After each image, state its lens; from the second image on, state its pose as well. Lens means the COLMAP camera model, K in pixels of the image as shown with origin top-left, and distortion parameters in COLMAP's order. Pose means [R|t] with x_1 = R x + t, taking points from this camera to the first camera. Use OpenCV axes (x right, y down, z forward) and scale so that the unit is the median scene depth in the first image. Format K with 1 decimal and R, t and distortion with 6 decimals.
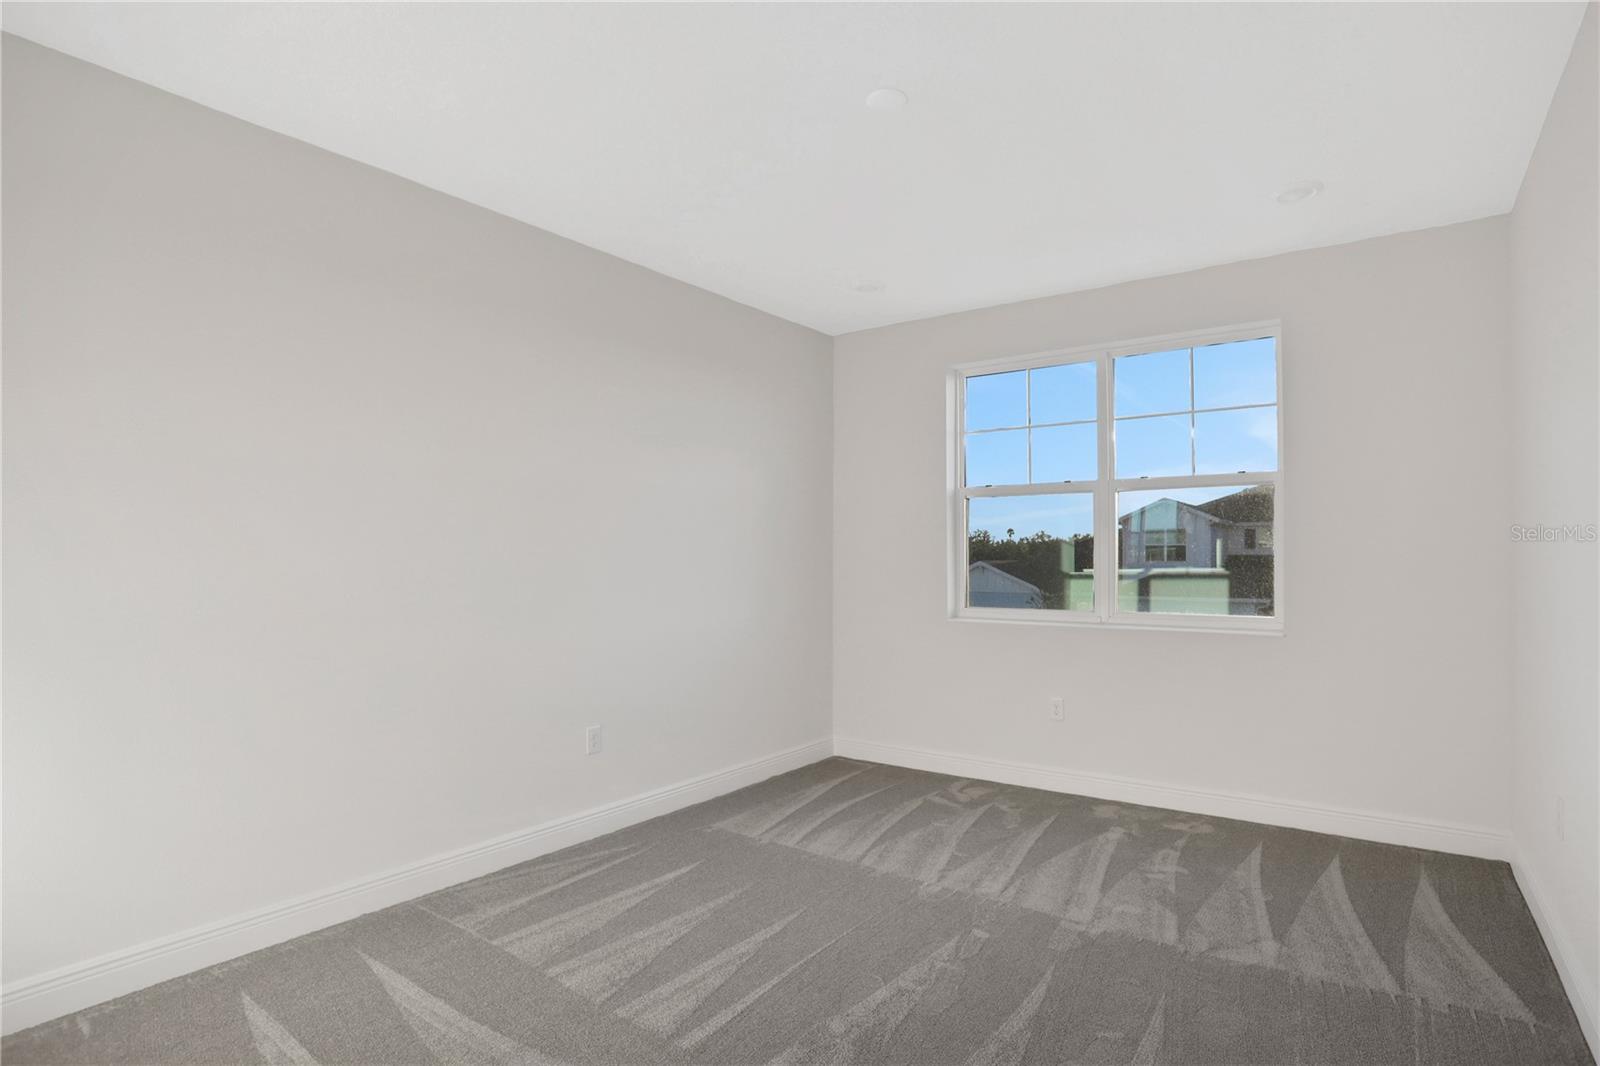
lens RADIAL K [[813.1, 0, 795.9], [0, 813.1, 543.7], [0, 0, 1]] dist [-0.053173, 0.011681]
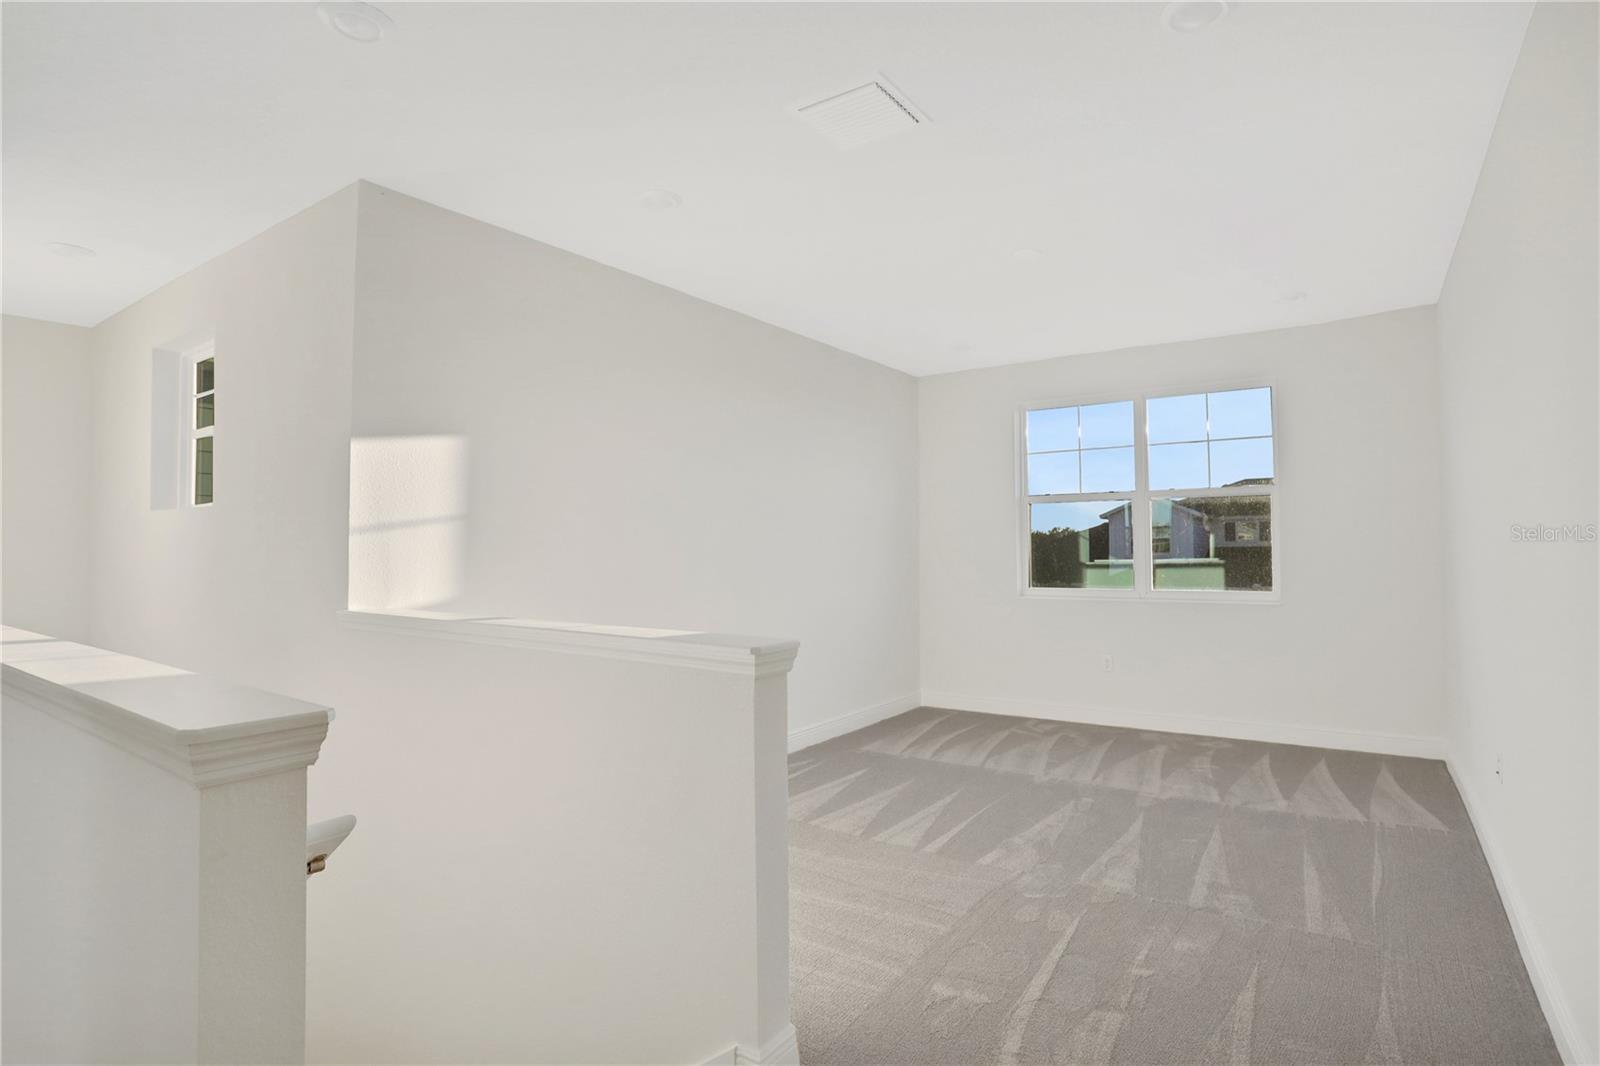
lens RADIAL K [[776.3, 0, 796.0], [0, 776.3, 519.5], [0, 0, 1]] dist [-0.028098, -0.002457]
pose [[0.999980, -0.003645, 0.005161, -0.246249], [0.003765, 0.999717, -0.023487, -0.004921], [-0.005073, 0.023506, 0.999711, -0.346081]]
